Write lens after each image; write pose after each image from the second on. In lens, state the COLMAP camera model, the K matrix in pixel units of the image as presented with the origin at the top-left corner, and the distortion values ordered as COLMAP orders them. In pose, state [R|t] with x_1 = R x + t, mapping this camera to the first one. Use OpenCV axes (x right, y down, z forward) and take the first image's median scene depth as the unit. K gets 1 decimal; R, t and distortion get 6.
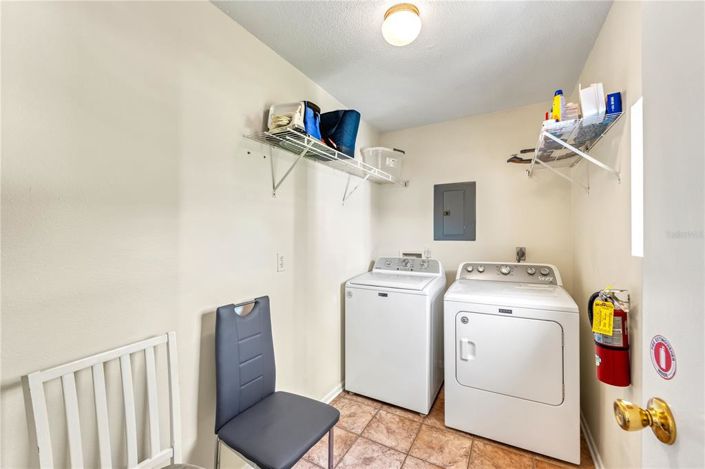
lens RADIAL K [[283.8, 0, 353.5], [0, 283.8, 235.7], [0, 0, 1]] dist [-0.002586, -0.000227]
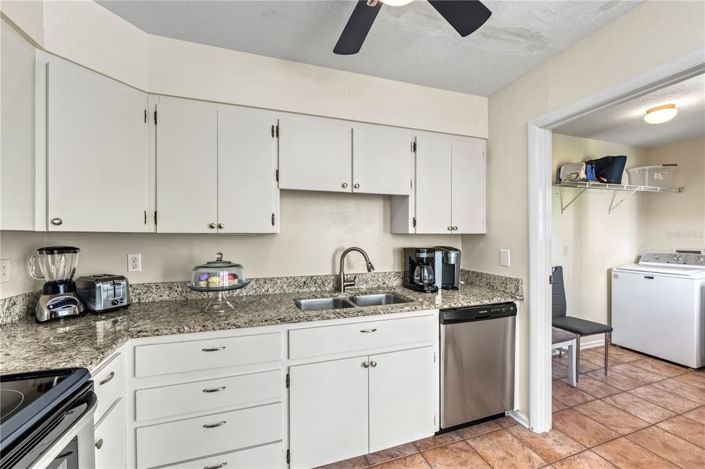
lens RADIAL K [[283.8, 0, 353.5], [0, 283.8, 235.7], [0, 0, 1]] dist [-0.002586, -0.000227]
pose [[0.744199, -0.000770, -0.667958, -0.051169], [0.002106, 0.999997, 0.001194, -0.000998], [0.667955, -0.002295, 0.744198, -1.073872]]
